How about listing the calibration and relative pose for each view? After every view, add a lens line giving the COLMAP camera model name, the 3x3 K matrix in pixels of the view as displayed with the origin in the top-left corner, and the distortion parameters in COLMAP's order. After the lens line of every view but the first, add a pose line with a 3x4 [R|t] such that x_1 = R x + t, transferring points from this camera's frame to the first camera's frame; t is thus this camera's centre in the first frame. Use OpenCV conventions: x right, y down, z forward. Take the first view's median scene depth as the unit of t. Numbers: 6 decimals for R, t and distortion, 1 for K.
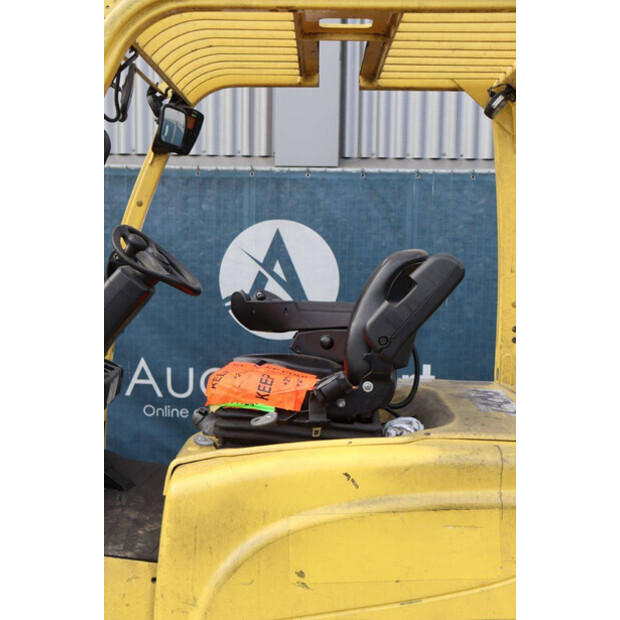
lens RADIAL K [[837.5, 0, 299.5], [0, 837.5, 315.6], [0, 0, 1]] dist [0.025729, 0.000000]
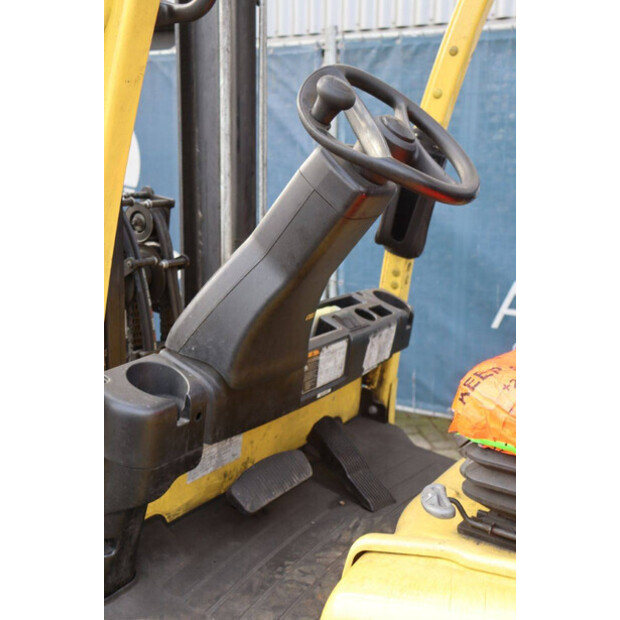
lens RADIAL K [[789.9, 0, 308.0], [0, 789.9, 310.1], [0, 0, 1]] dist [0.022369, 0.000000]
pose [[0.857145, 0.102458, -0.504781, 0.043051], [-0.043748, 0.990956, 0.126852, -0.017711], [0.513213, -0.086648, 0.853876, 0.562555]]
